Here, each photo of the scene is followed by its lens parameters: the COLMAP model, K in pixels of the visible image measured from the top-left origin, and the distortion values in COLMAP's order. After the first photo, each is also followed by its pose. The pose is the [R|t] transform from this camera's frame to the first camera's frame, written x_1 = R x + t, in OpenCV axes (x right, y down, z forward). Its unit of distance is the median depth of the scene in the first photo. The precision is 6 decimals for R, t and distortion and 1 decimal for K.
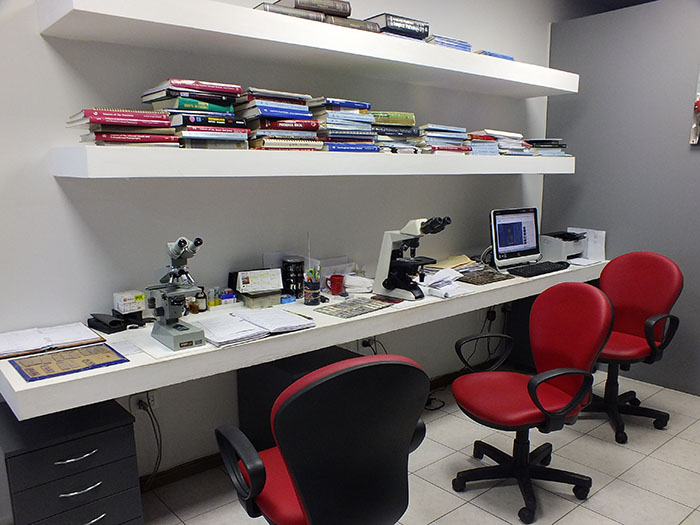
lens RADIAL K [[594.2, 0, 351.7], [0, 594.2, 267.4], [0, 0, 1]] dist [-0.039099, 0.024948]
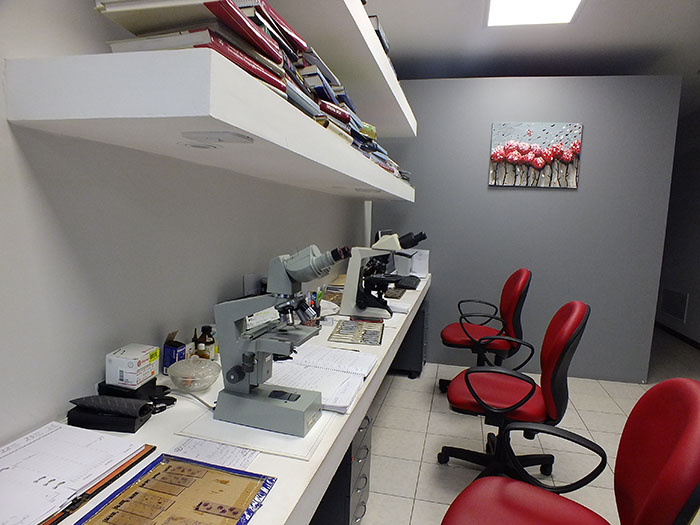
lens RADIAL K [[457.7, 0, 356.4], [0, 457.7, 260.7], [0, 0, 1]] dist [-0.039813, -0.003028]
pose [[0.803706, -0.023200, 0.594575, -0.379652], [0.061234, 0.997159, -0.043864, -0.008106], [-0.591868, 0.071662, 0.802843, 0.427822]]
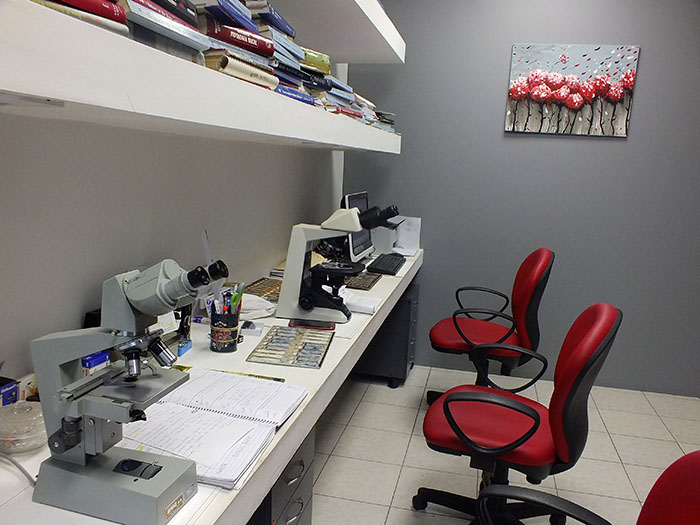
lens RADIAL K [[594.2, 0, 344.5], [0, 594.2, 260.2], [0, 0, 1]] dist [-0.039099, 0.024948]
pose [[0.808275, -0.051948, 0.586509, -0.306315], [0.040465, 0.998646, 0.032686, -0.041798], [-0.587413, -0.002686, 0.809283, 0.428533]]
